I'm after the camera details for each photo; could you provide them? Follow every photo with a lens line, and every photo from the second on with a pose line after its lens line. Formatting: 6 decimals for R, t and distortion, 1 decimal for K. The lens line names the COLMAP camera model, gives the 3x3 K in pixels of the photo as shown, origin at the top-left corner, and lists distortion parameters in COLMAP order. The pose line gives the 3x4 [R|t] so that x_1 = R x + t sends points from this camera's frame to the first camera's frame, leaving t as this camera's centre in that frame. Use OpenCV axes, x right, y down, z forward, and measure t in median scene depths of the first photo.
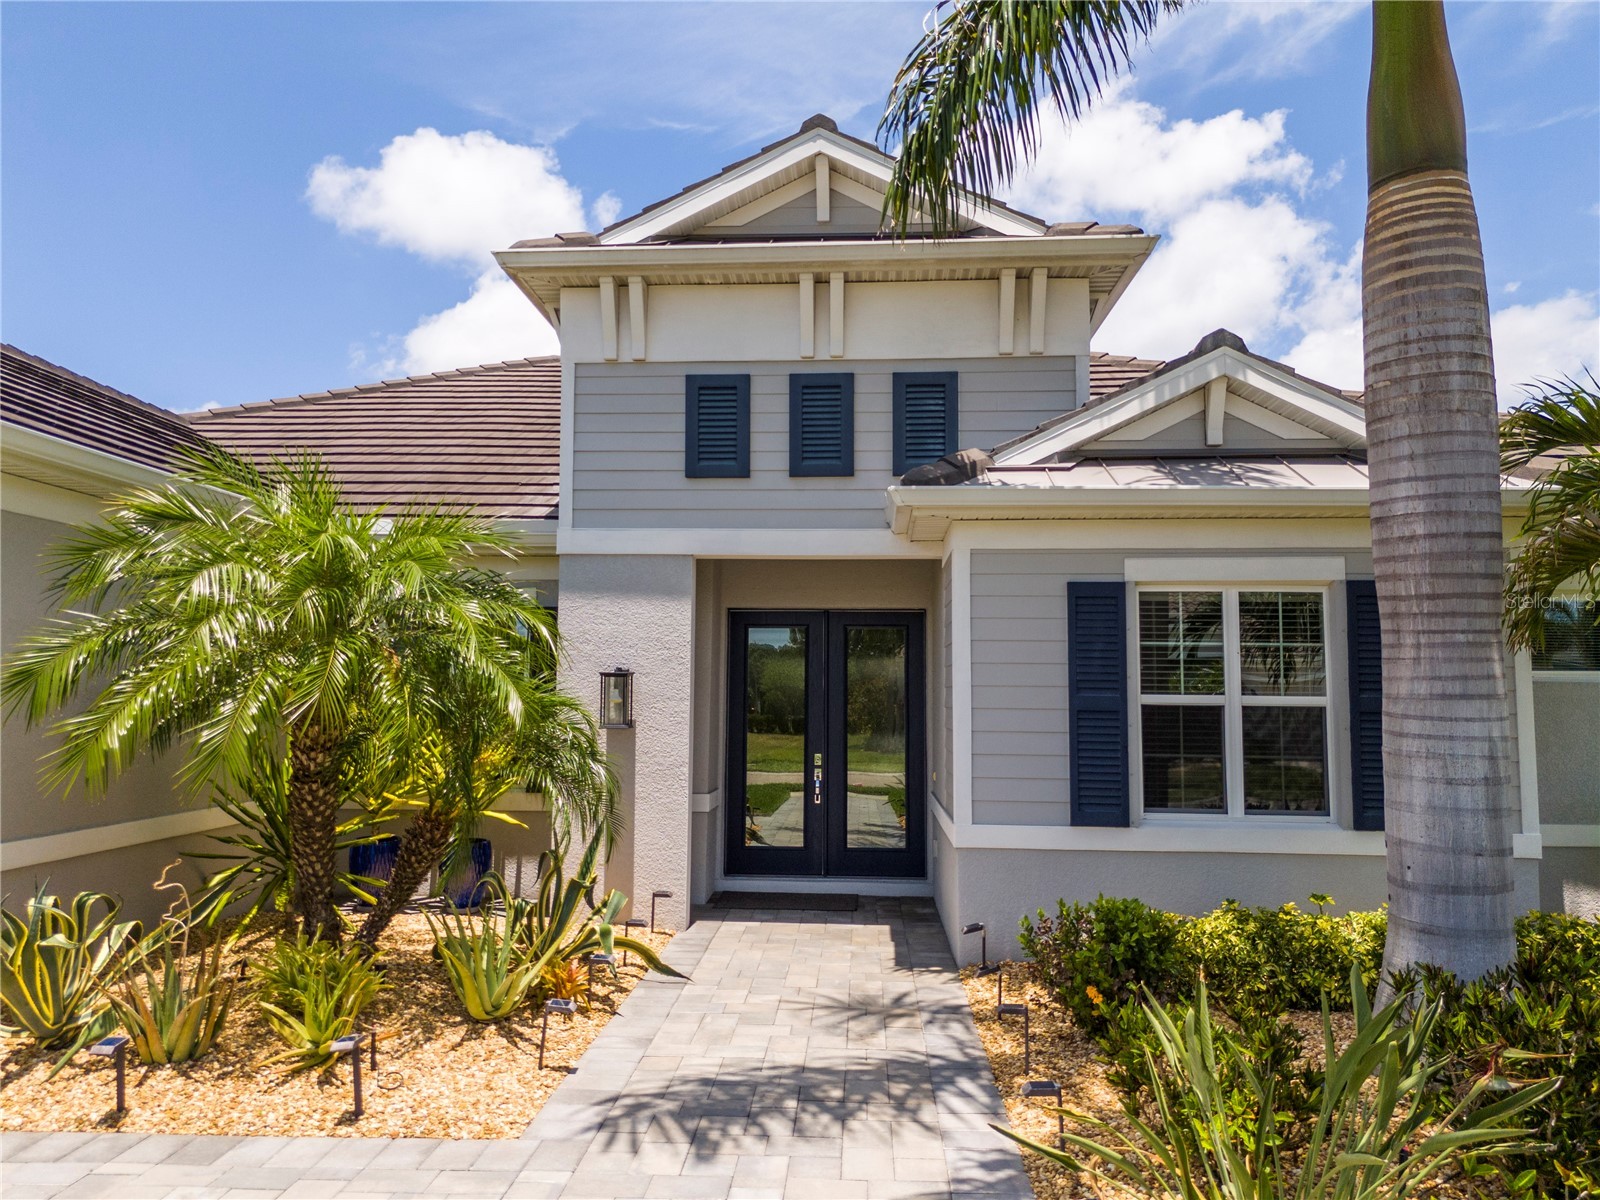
lens RADIAL K [[1174.4, 0, 807.1], [0, 1174.4, 594.1], [0, 0, 1]] dist [0.031438, -0.008449]
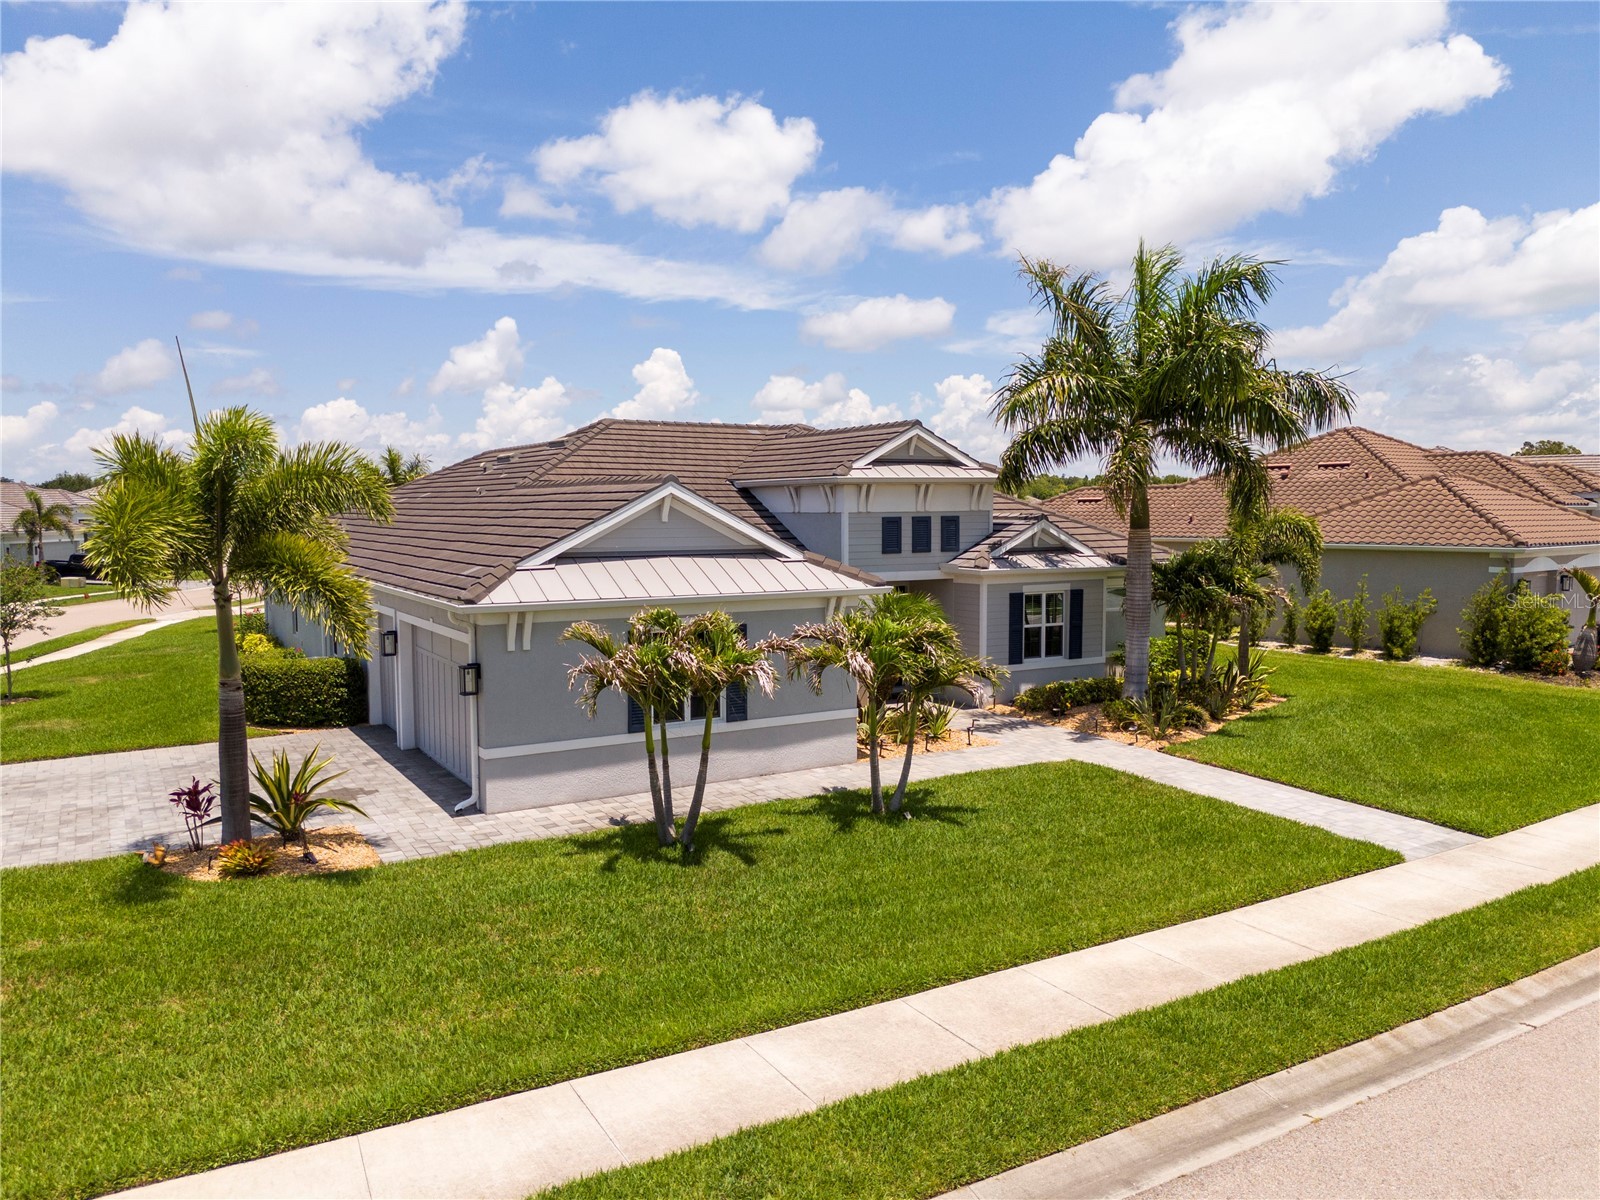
lens RADIAL K [[1174.4, 0, 798.1], [0, 1174.4, 599.7], [0, 0, 1]] dist [0.031438, -0.008449]
pose [[0.836288, -0.051786, 0.545839, -1.848147], [-0.042569, 0.986392, 0.158803, -0.437153], [-0.546635, -0.156041, 0.822703, -1.249564]]
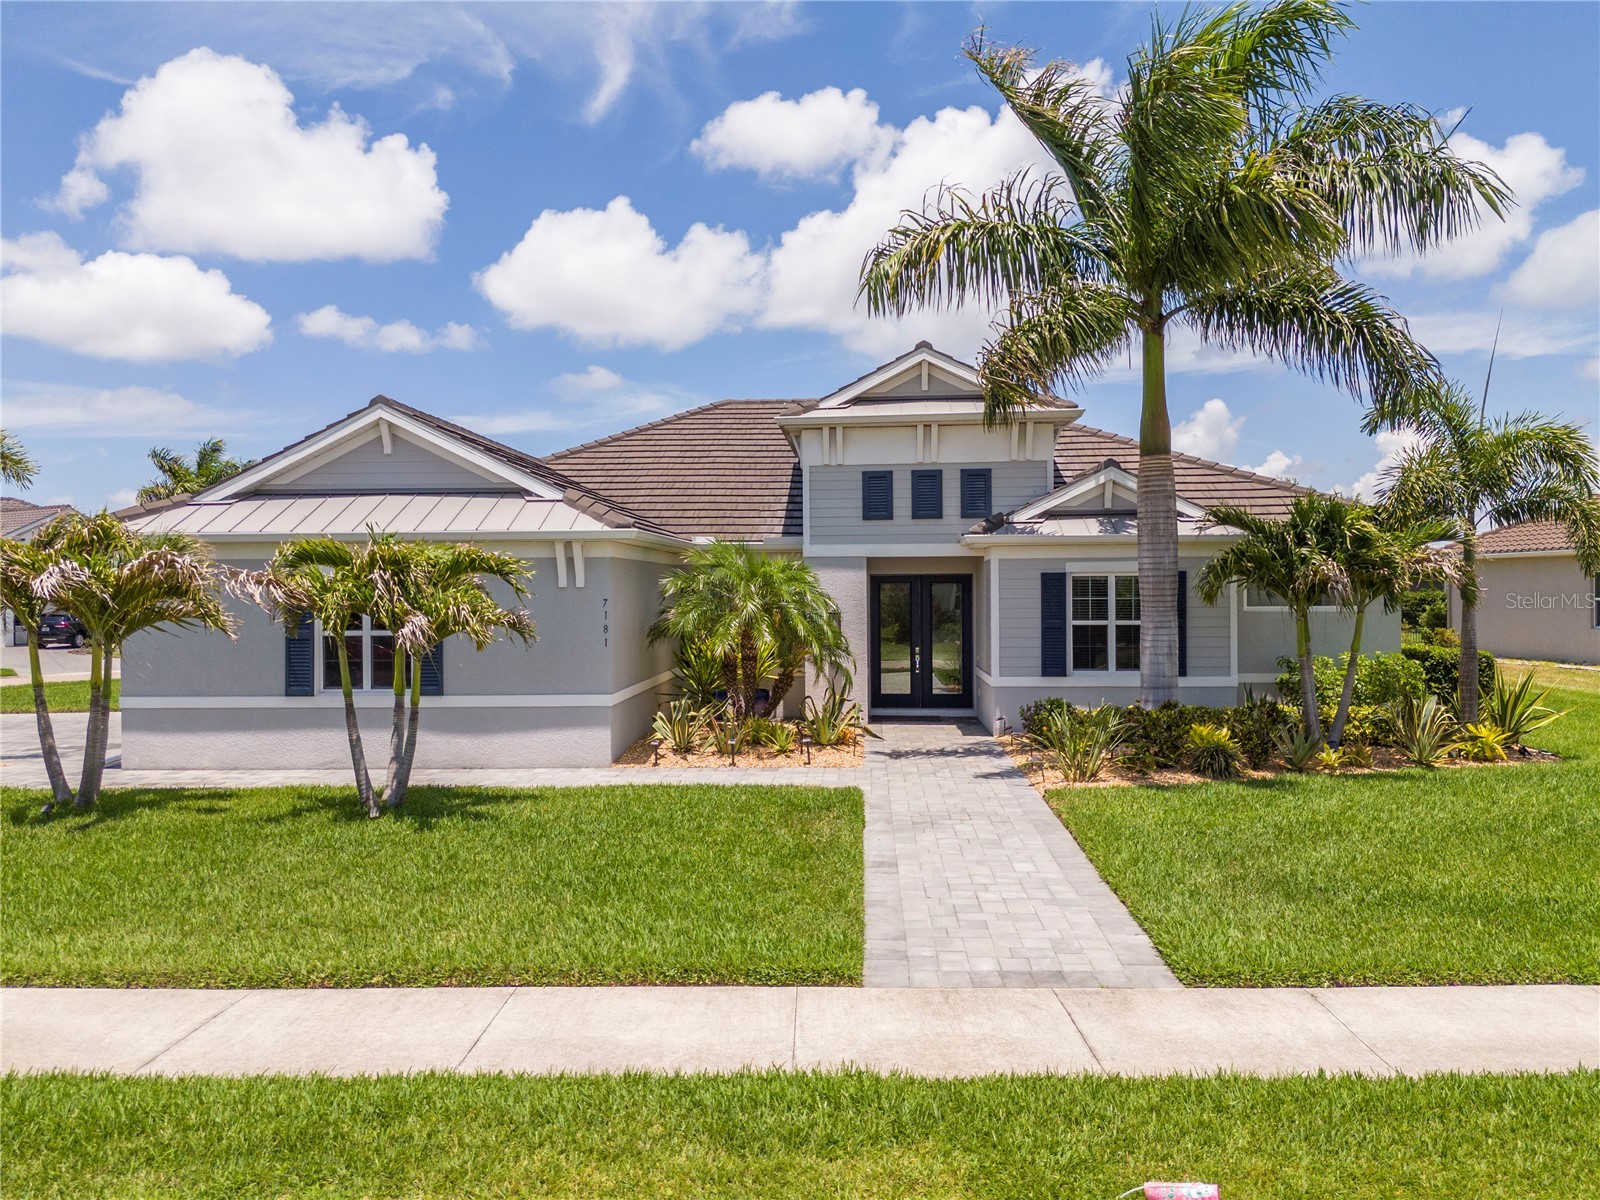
lens RADIAL K [[1174.4, 0, 791.7], [0, 1174.4, 598.4], [0, 0, 1]] dist [0.031438, -0.008449]
pose [[0.999798, -0.014140, -0.014283, -0.207344], [0.015441, 0.995312, 0.095472, -0.165852], [0.012866, -0.095673, 0.995330, -1.152717]]
